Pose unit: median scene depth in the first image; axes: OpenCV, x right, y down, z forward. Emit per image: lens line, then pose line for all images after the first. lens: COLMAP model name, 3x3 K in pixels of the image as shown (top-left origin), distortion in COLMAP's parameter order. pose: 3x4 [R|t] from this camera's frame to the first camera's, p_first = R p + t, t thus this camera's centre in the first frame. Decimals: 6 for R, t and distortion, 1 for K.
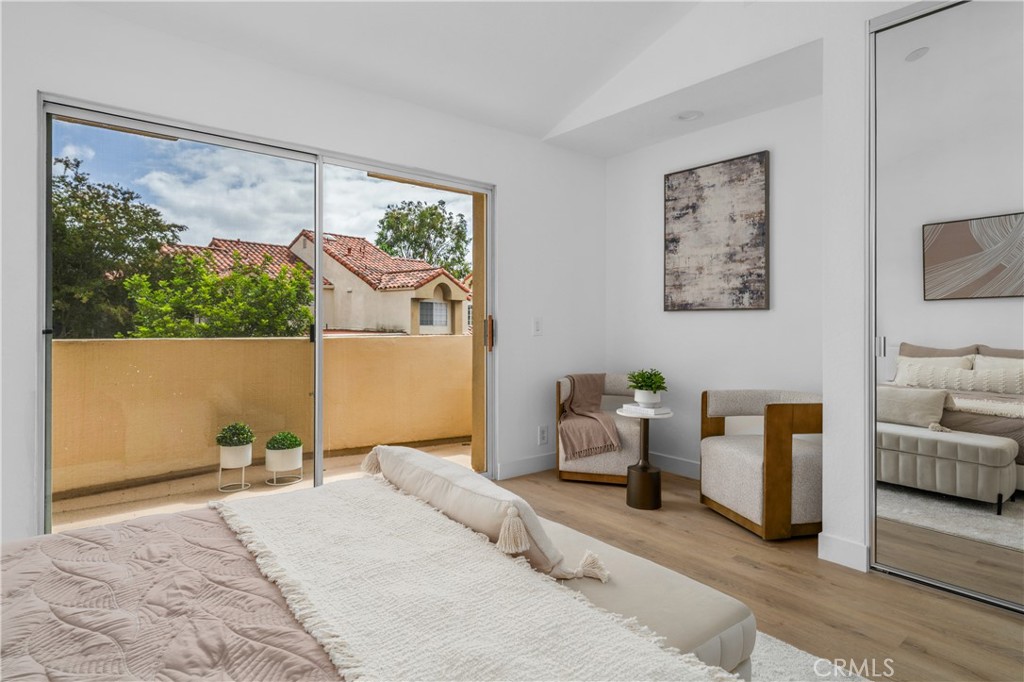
lens RADIAL K [[565.2, 0, 508.4], [0, 565.2, 323.6], [0, 0, 1]] dist [0.004402, 0.000567]
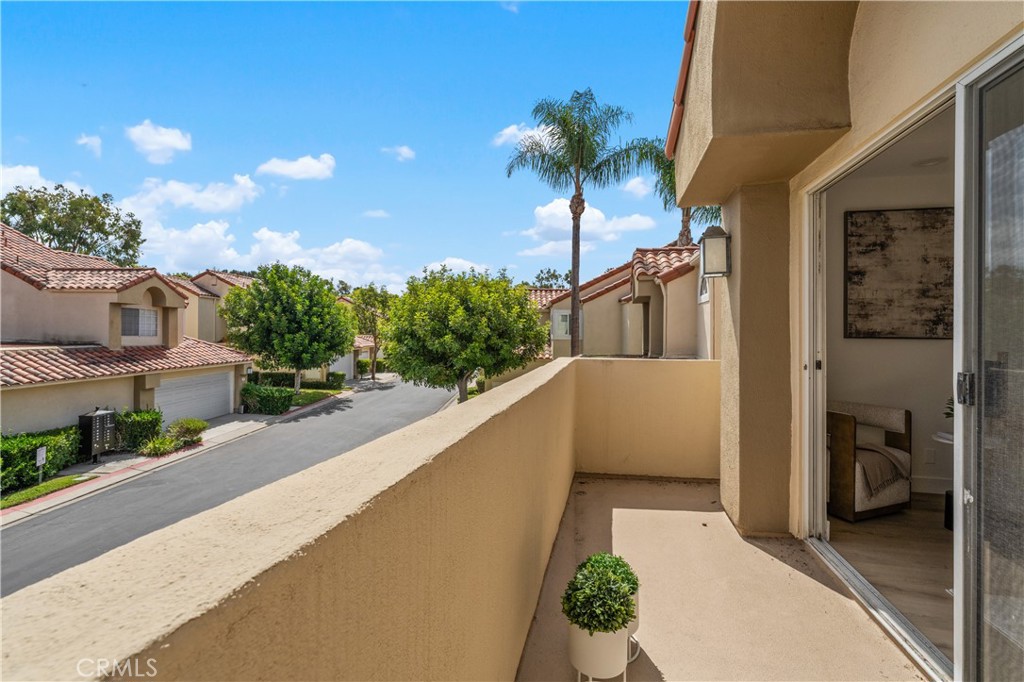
lens RADIAL K [[452.5, 0, 514.3], [0, 452.5, 333.8], [0, 0, 1]] dist [0.001350, 0.000020]
pose [[0.782207, 0.006153, 0.622988, -0.793255], [-0.007660, 0.999971, -0.000259, -0.026117], [-0.622971, -0.004569, 0.782232, 0.756336]]
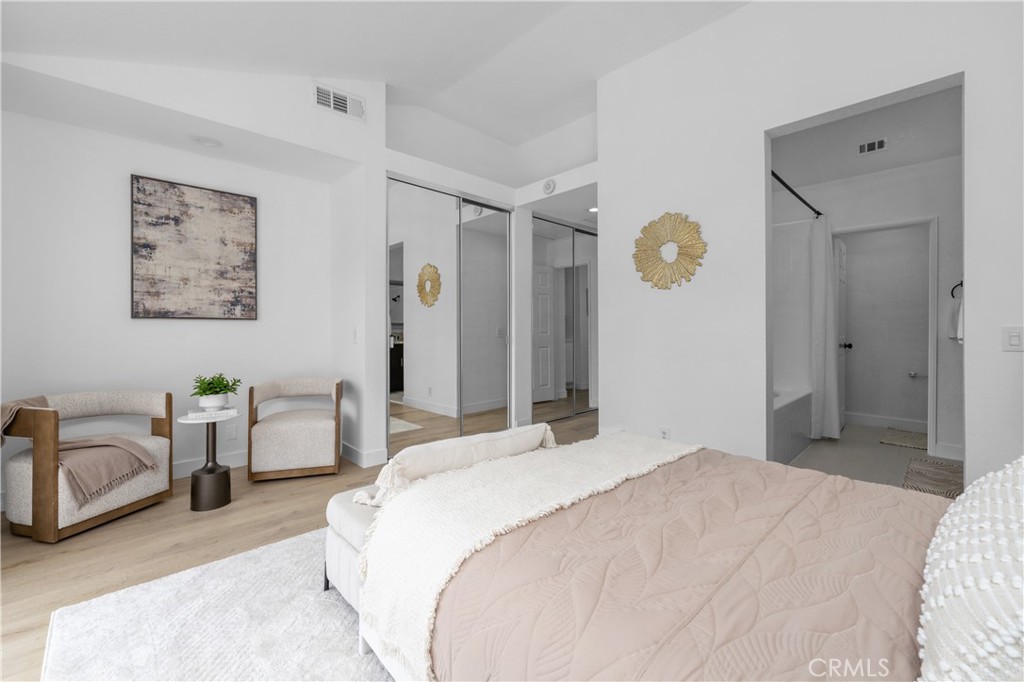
lens RADIAL K [[423.6, 0, 520.8], [0, 423.6, 326.4], [0, 0, 1]] dist [-0.001018, 0.000167]
pose [[-0.093115, 0.002278, 0.995653, -0.515391], [0.000653, 0.999997, -0.002227, -0.006158], [-0.995655, 0.000443, -0.093116, 0.438375]]
